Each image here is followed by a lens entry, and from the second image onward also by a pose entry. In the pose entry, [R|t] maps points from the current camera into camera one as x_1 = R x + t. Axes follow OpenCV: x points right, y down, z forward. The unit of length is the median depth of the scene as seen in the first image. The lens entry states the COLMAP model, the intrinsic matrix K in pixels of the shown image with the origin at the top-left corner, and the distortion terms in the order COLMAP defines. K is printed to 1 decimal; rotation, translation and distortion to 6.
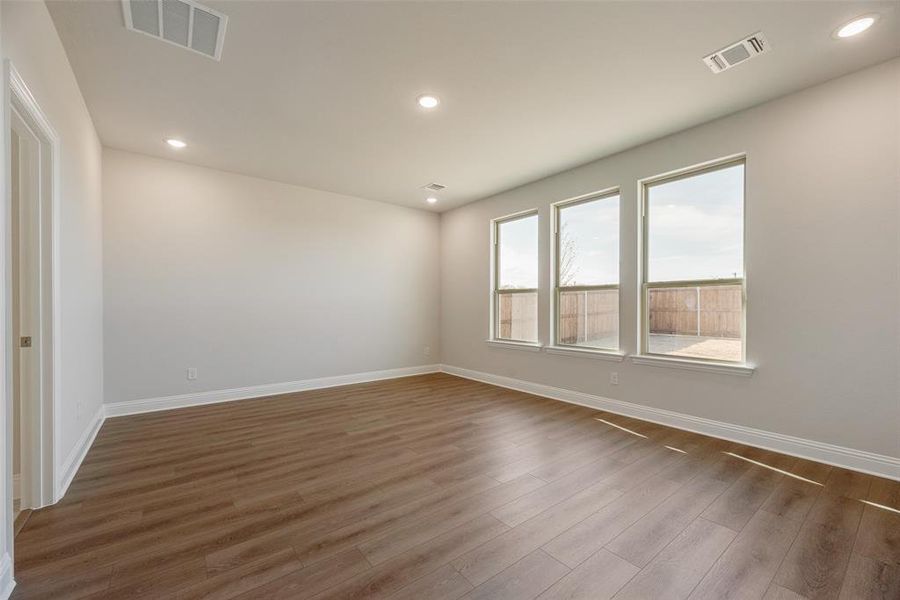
lens RADIAL K [[364.2, 0, 450.1], [0, 364.2, 304.4], [0, 0, 1]] dist [-0.000429, -0.000055]
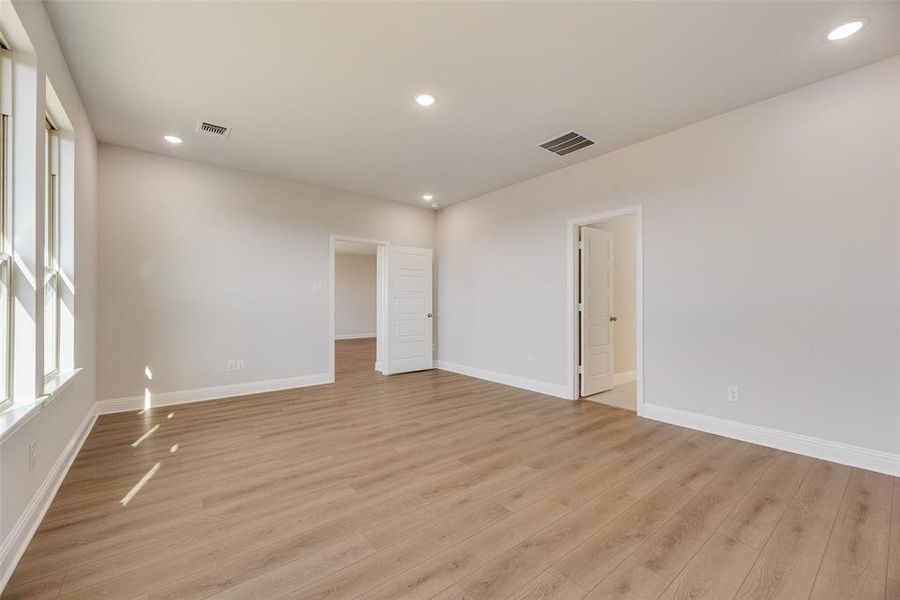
lens RADIAL K [[364.2, 0, 450.1], [0, 364.2, 304.4], [0, 0, 1]] dist [-0.000429, -0.000055]
pose [[-0.999893, 0.001093, -0.014589, -0.107774], [0.001211, 0.999967, -0.008066, 0.017188], [0.014580, -0.008083, -0.999861, 1.904521]]
